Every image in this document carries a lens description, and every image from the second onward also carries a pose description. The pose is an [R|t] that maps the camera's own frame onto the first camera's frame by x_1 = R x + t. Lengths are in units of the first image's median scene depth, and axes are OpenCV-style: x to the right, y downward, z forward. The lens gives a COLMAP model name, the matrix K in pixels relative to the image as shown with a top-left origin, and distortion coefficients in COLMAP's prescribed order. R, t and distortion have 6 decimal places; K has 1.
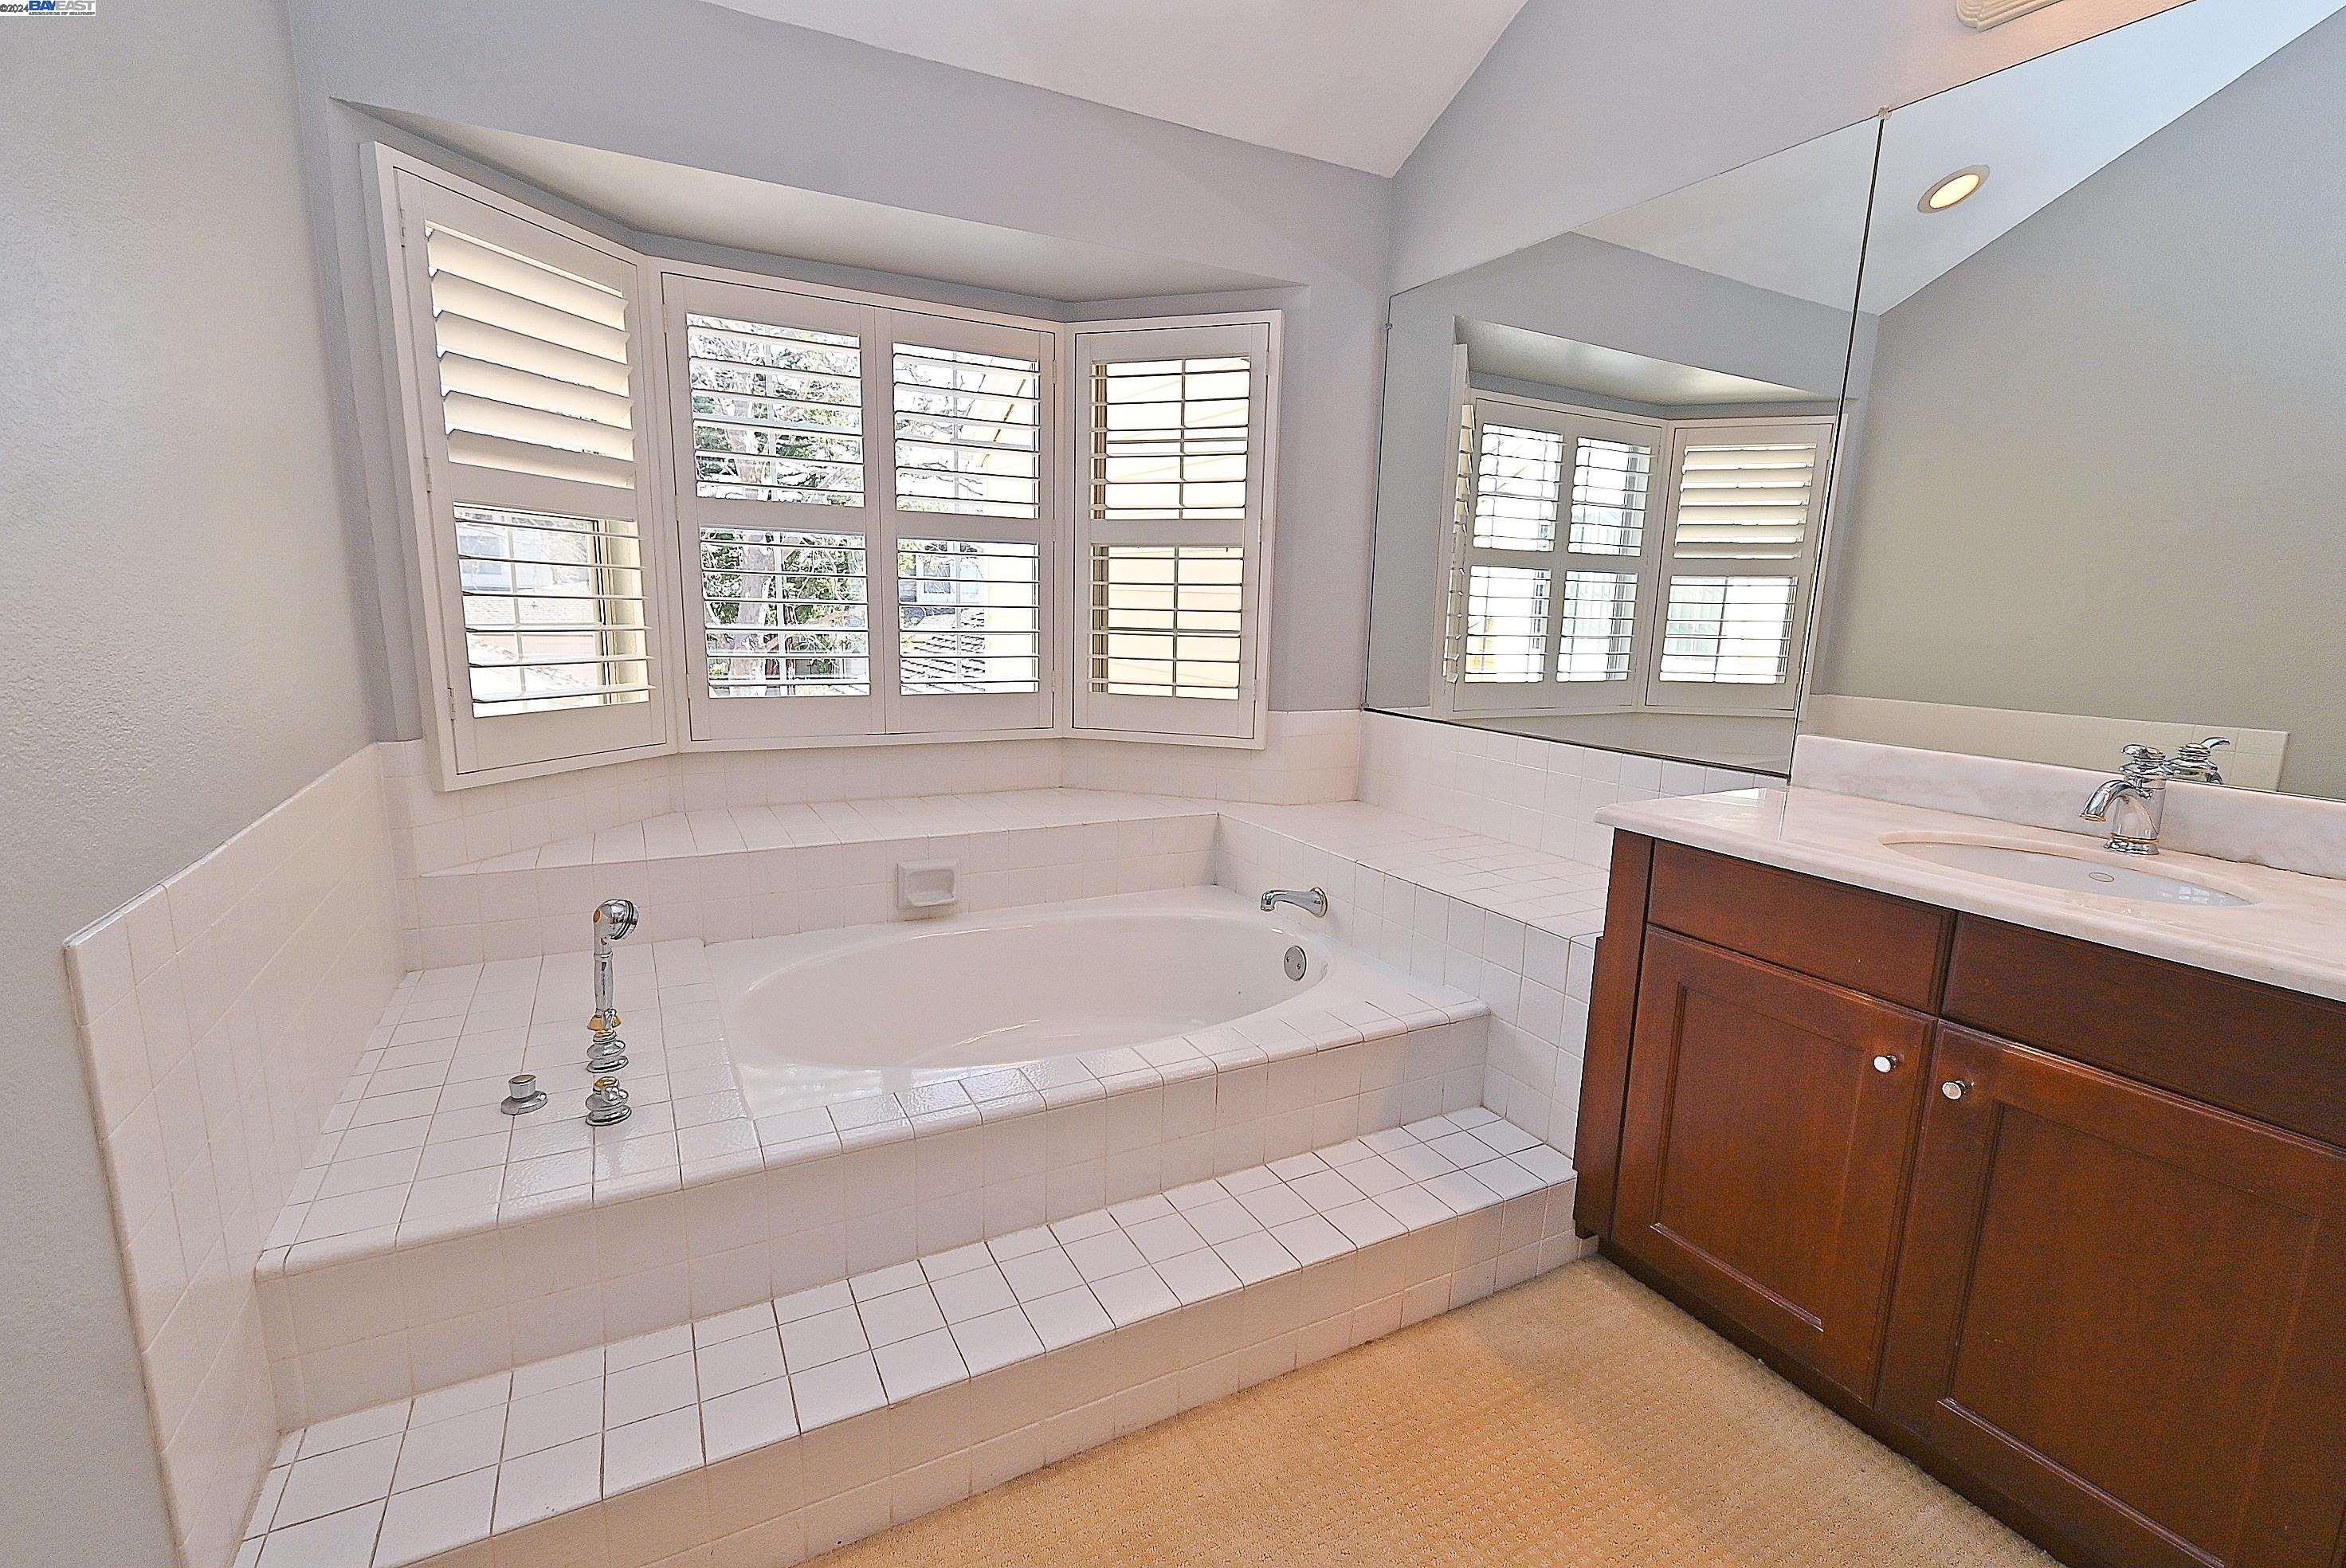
lens RADIAL K [[1044.0, 0, 1174.4], [0, 1044.0, 800.9], [0, 0, 1]] dist [0.005146, -0.001033]
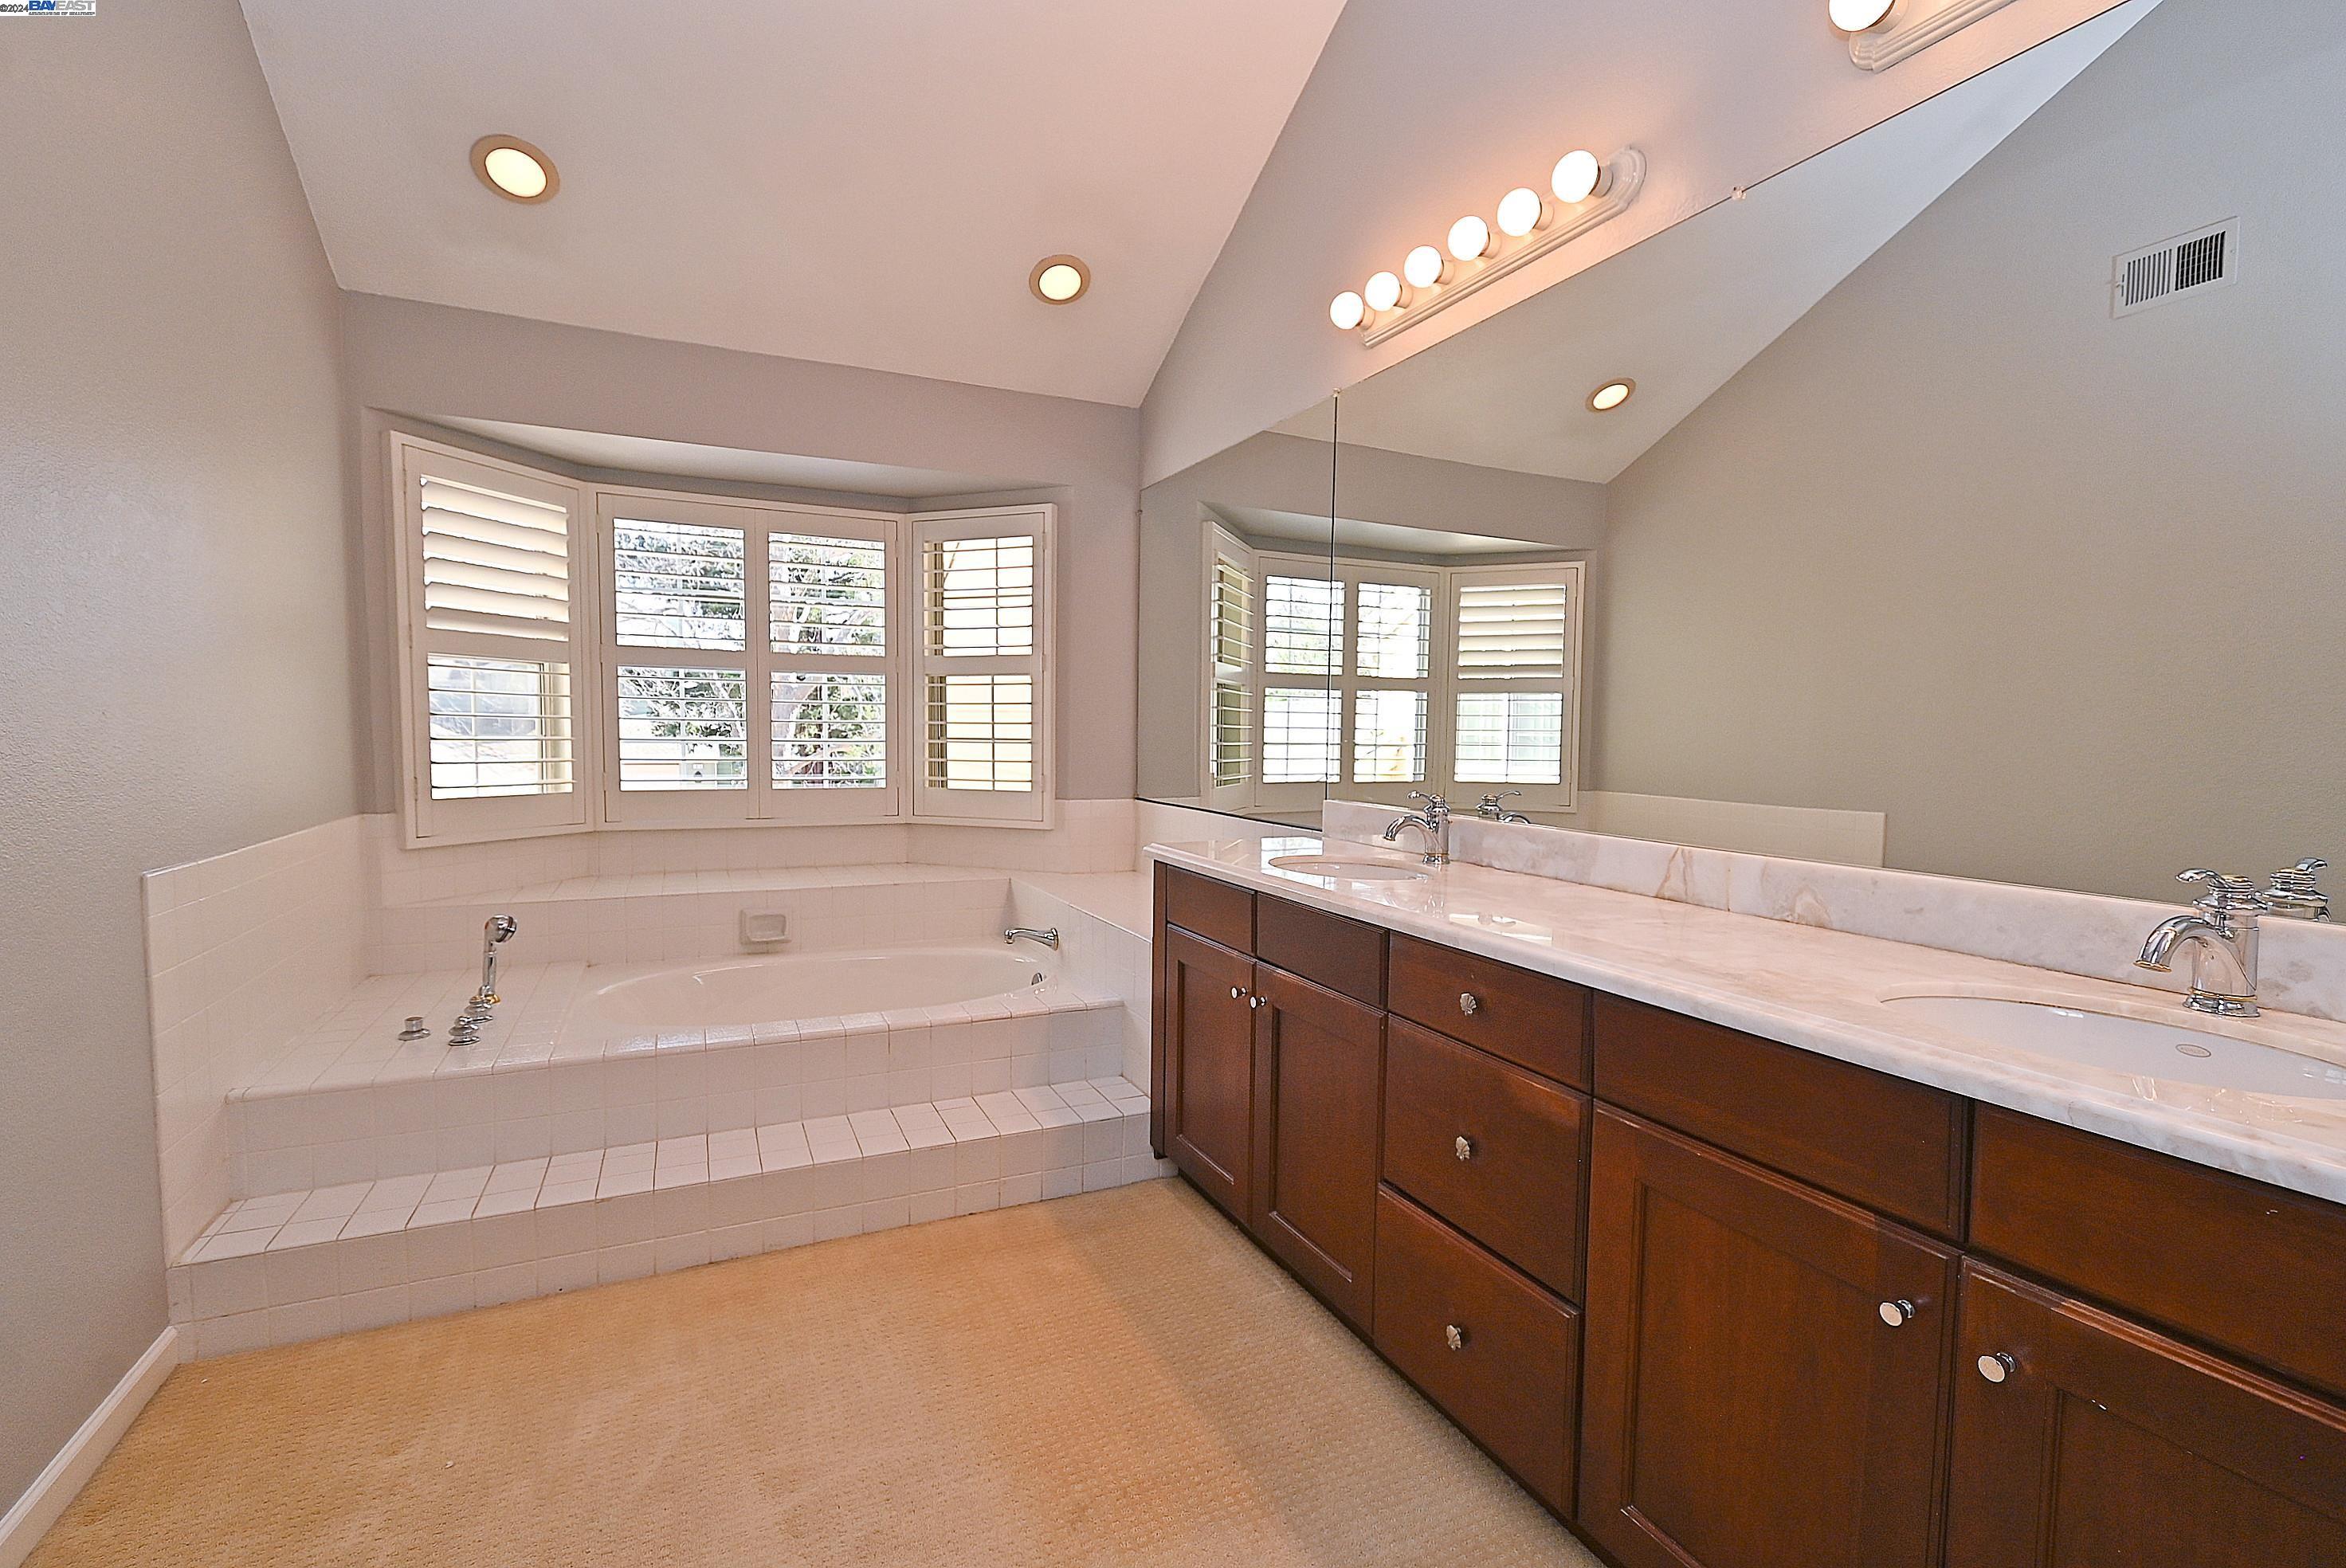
lens RADIAL K [[1044.0, 0, 1174.4], [0, 1044.0, 800.9], [0, 0, 1]] dist [0.005146, -0.001033]
pose [[0.998737, -0.007838, -0.049638, 0.300677], [0.001935, 0.993026, -0.117876, 0.067637], [0.050215, 0.117631, 0.991787, -0.268889]]
